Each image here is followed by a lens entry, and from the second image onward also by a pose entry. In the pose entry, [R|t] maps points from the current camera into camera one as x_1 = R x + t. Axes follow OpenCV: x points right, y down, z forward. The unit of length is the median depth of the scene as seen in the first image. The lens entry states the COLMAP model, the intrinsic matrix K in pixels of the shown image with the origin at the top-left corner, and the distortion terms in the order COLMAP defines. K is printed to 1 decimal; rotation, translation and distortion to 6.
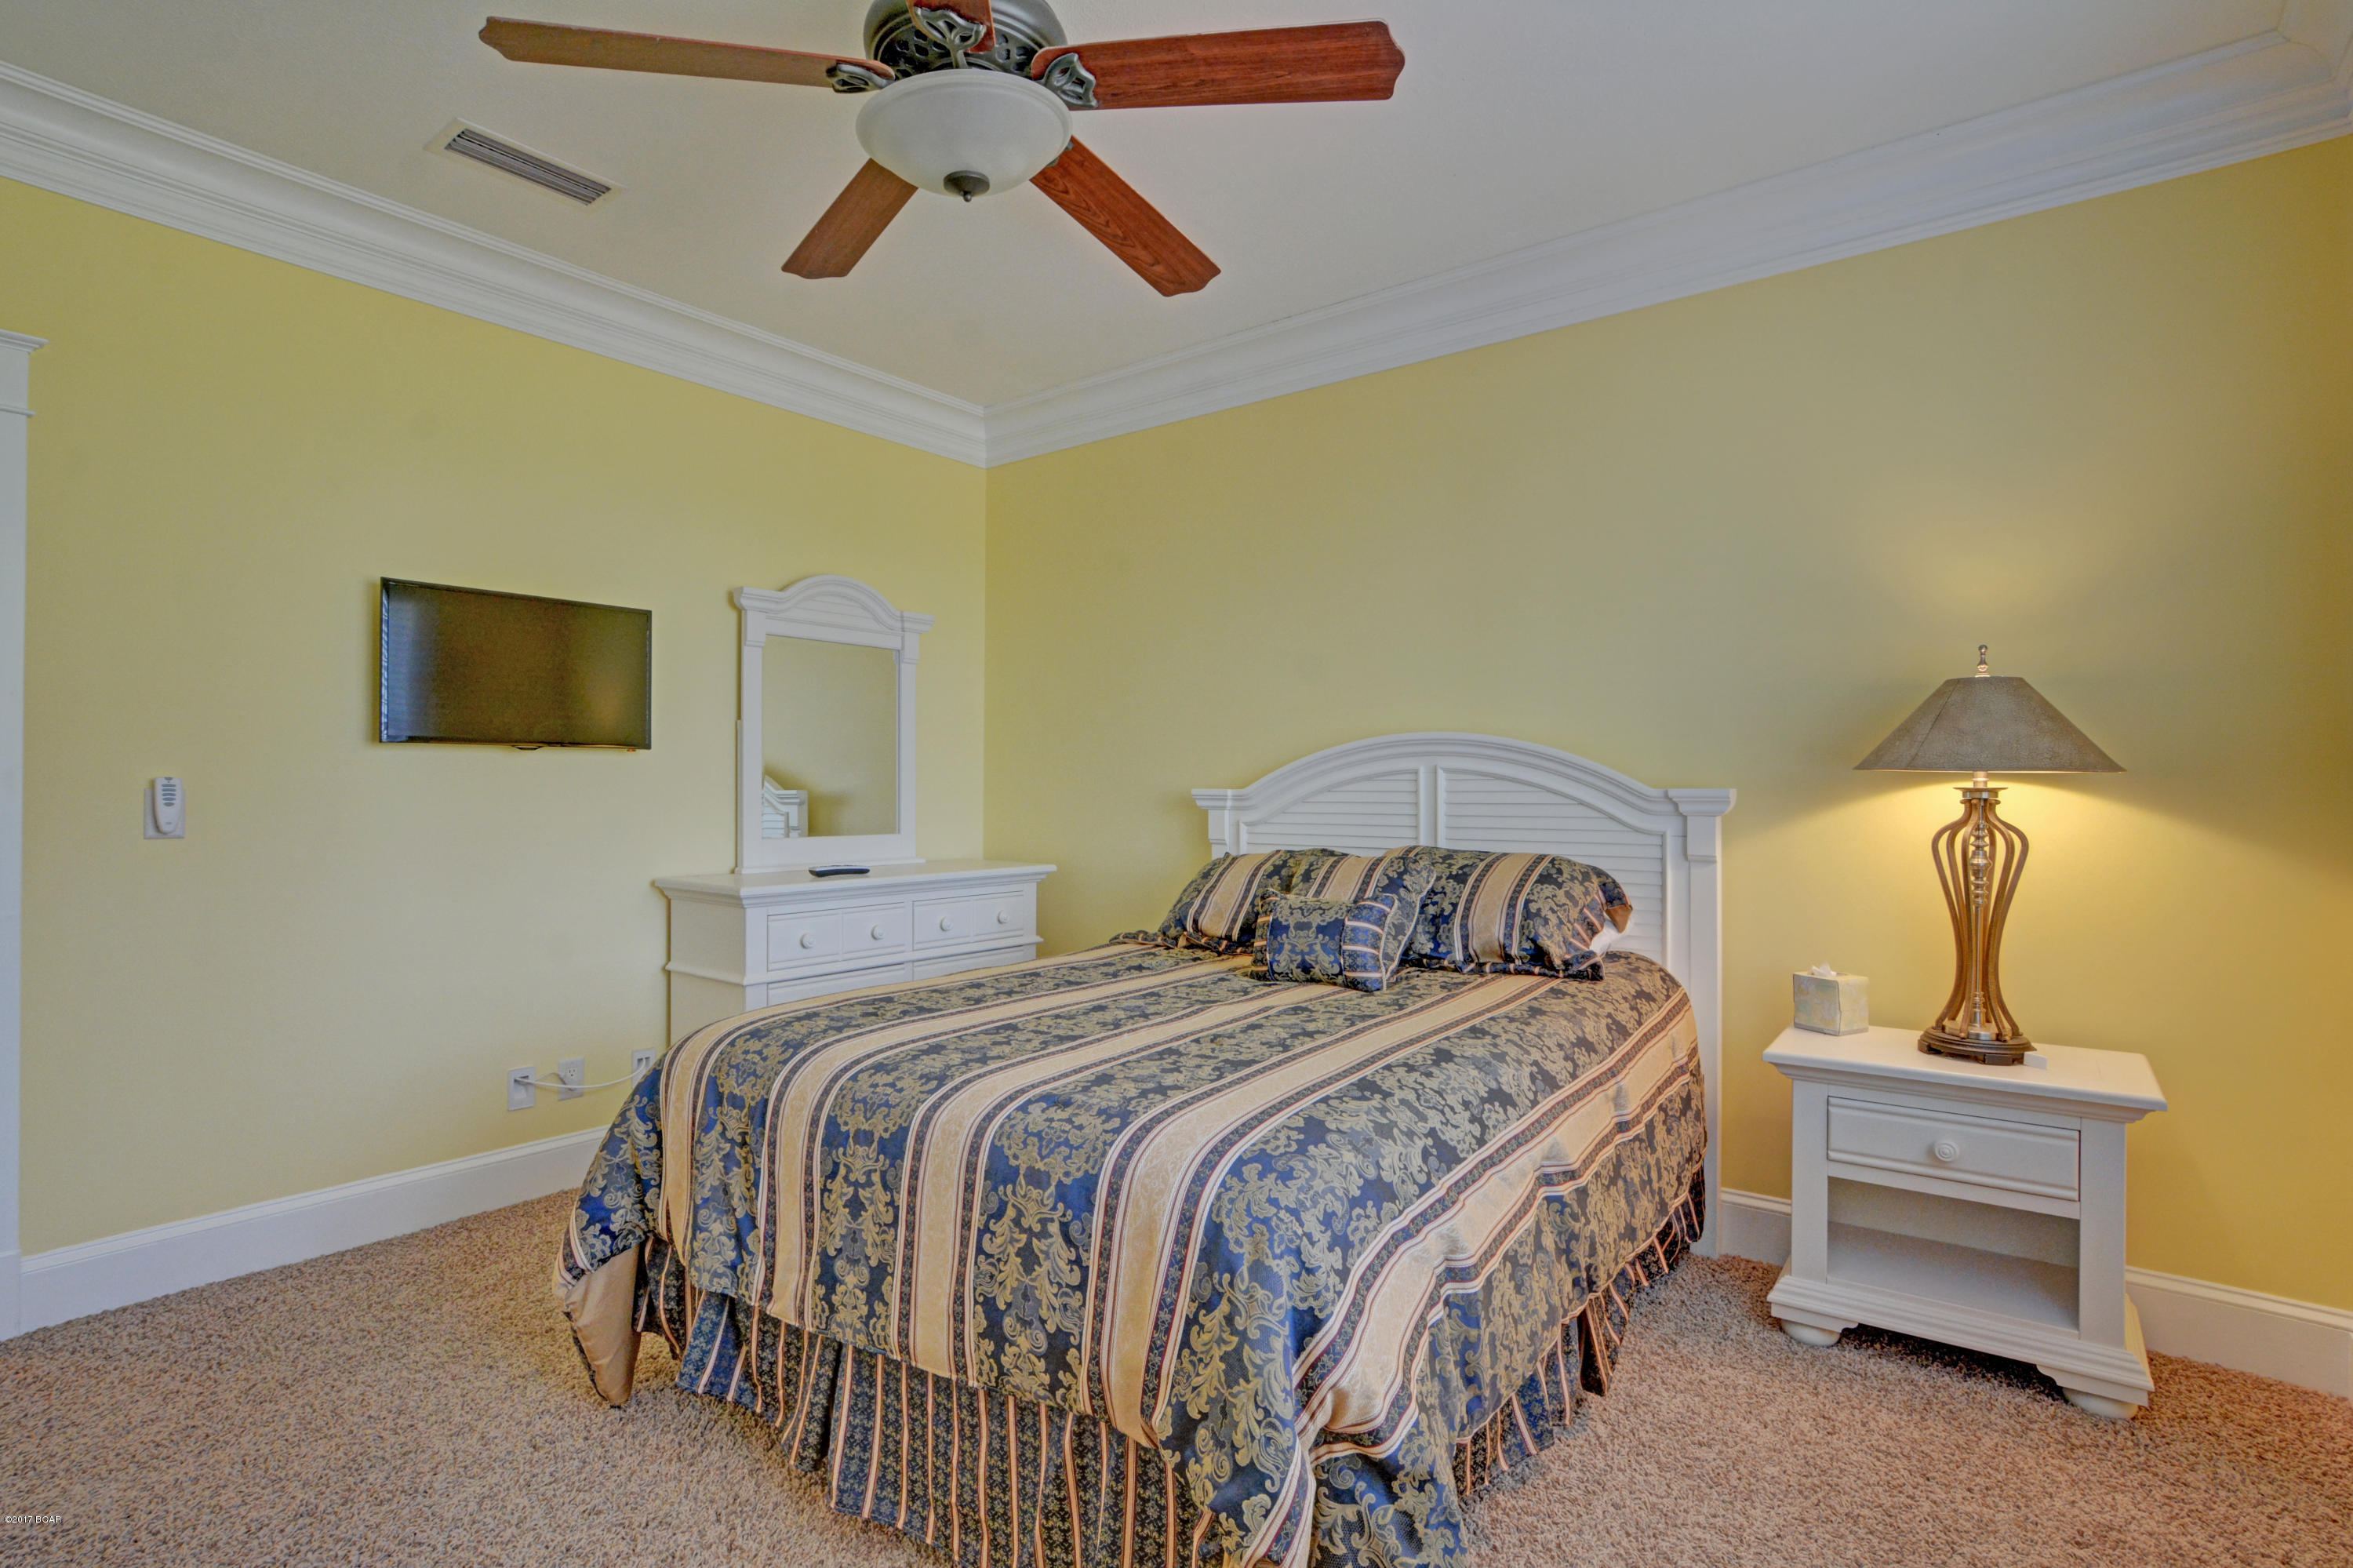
lens RADIAL K [[1142.4, 0, 1169.2], [0, 1142.4, 774.8], [0, 0, 1]] dist [-0.030898, 0.009338]
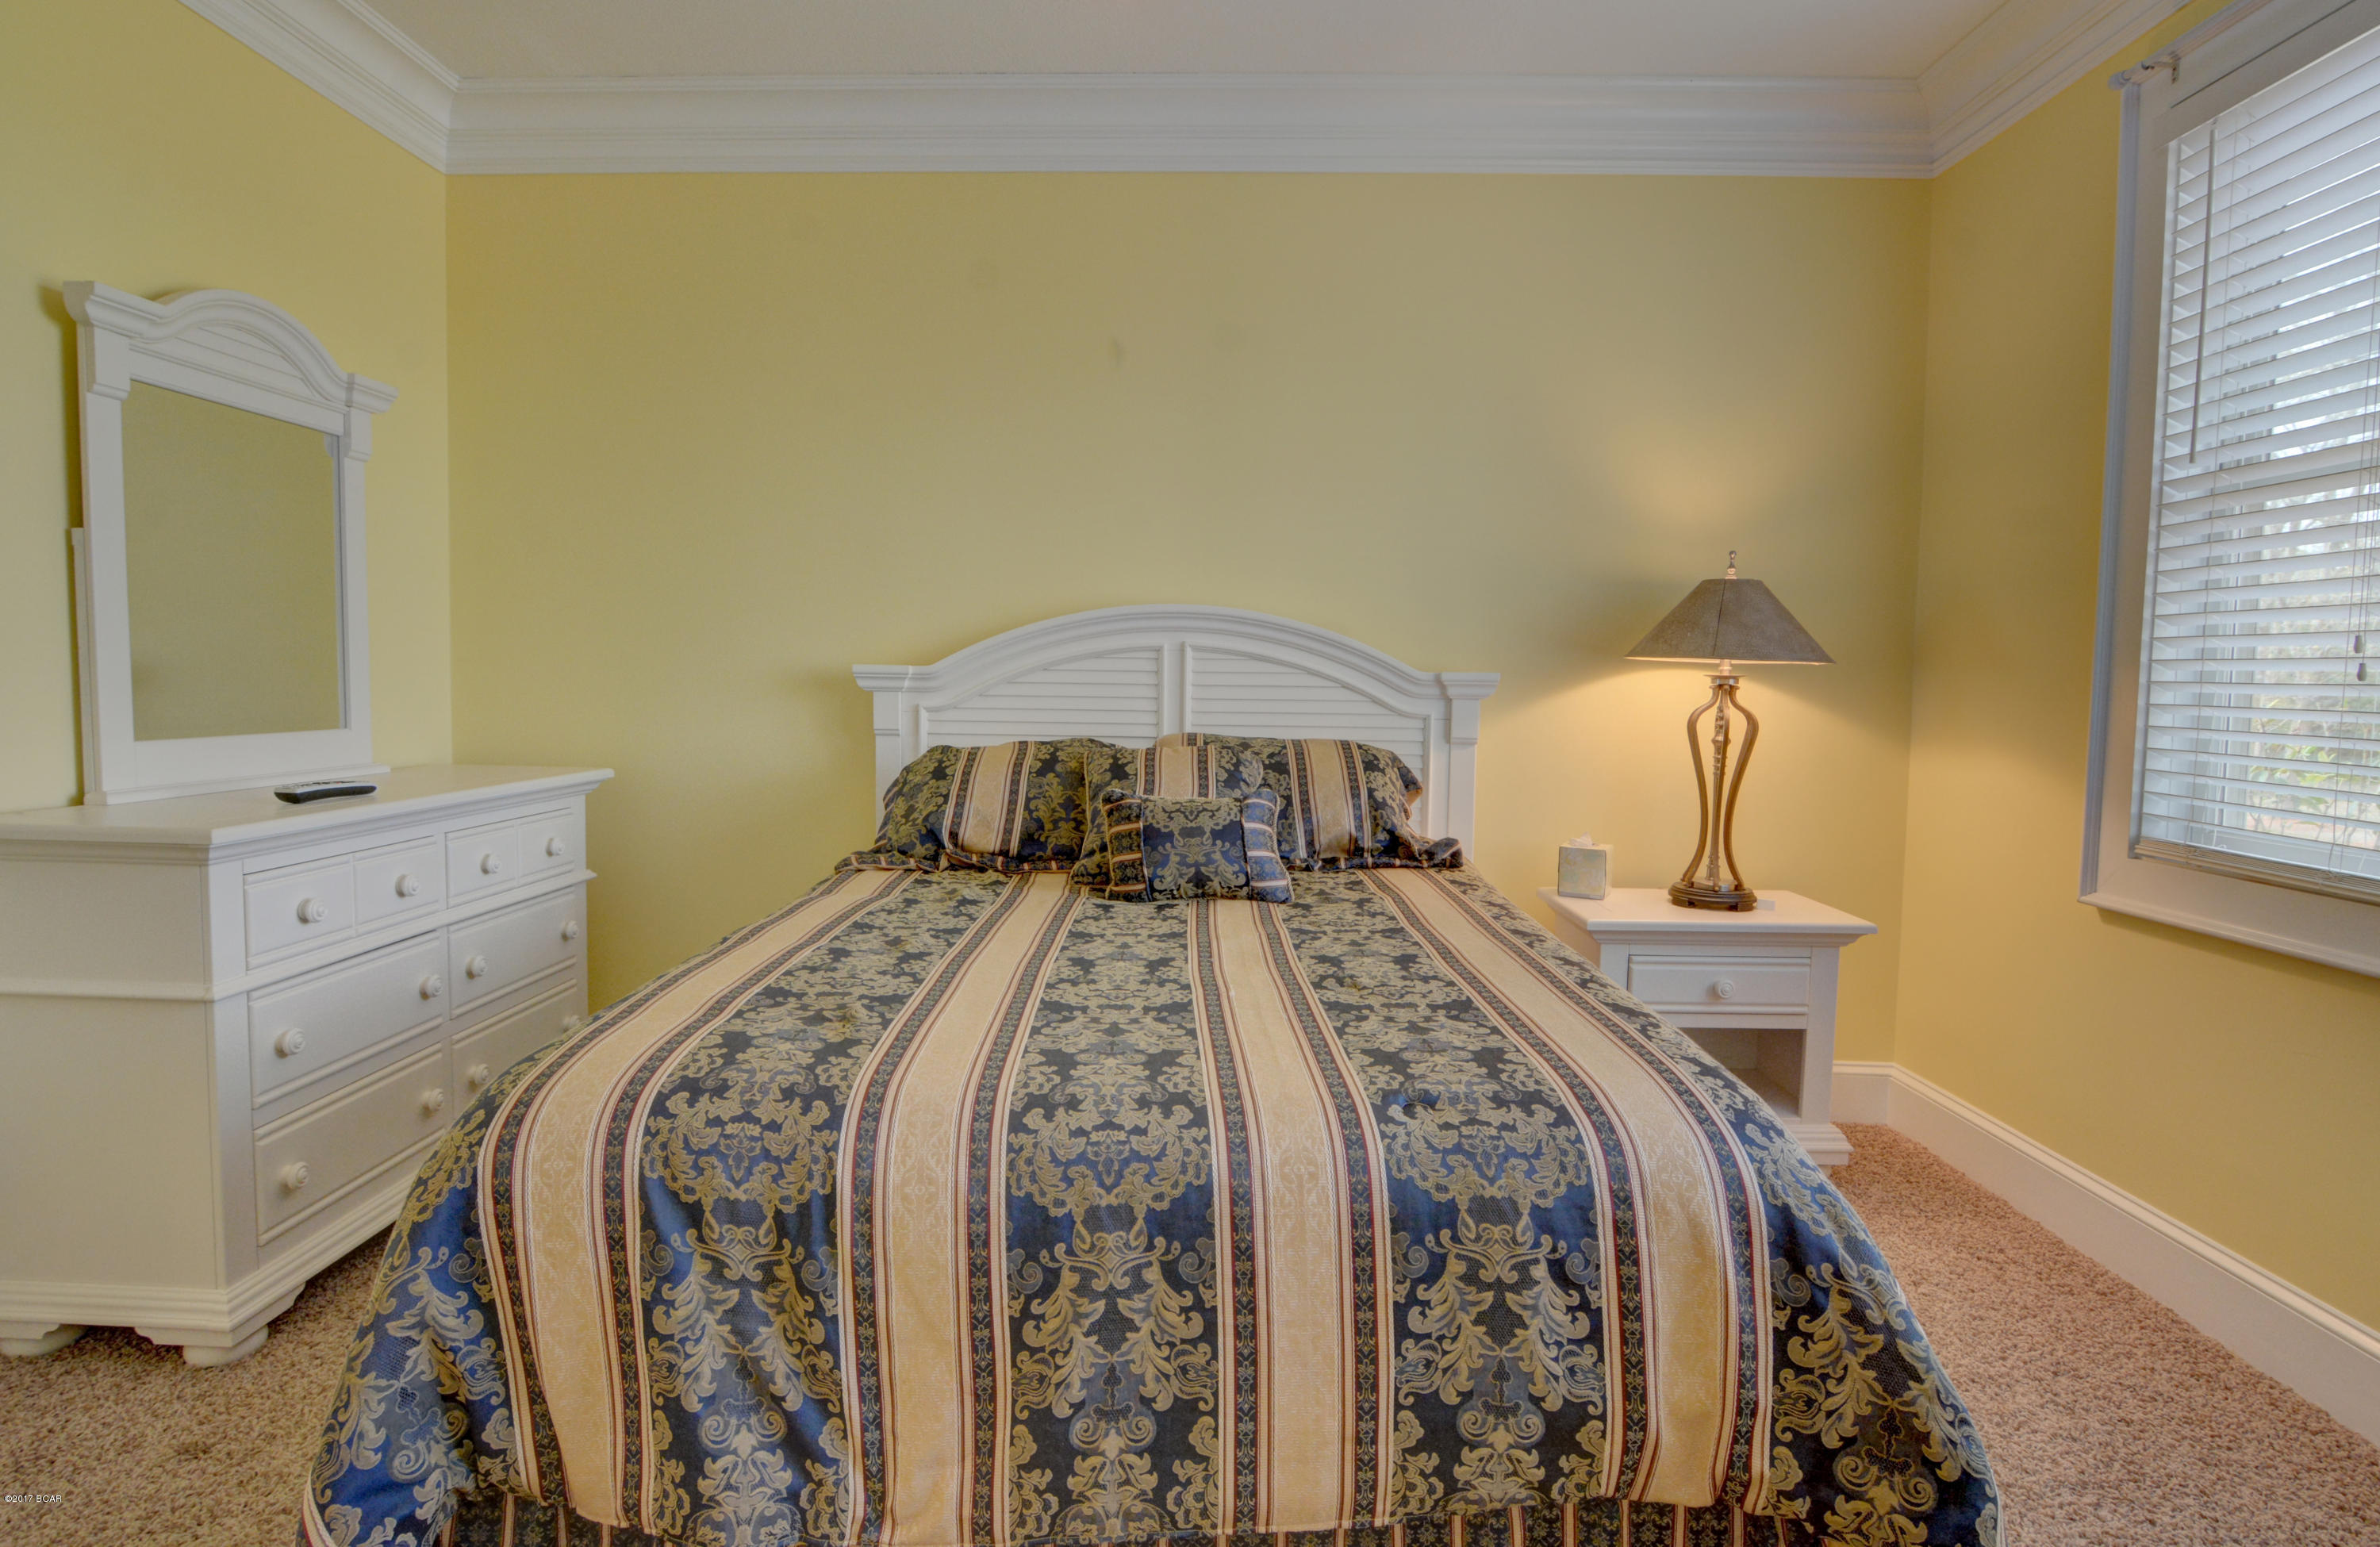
lens RADIAL K [[1200.2, 0, 1191.5], [0, 1200.2, 749.0], [0, 0, 1]] dist [-0.026602, 0.001773]
pose [[0.804314, -0.025375, 0.593663, -0.411321], [-0.020856, 0.997267, 0.070882, 0.010623], [-0.593839, -0.069393, 0.801586, 0.312352]]
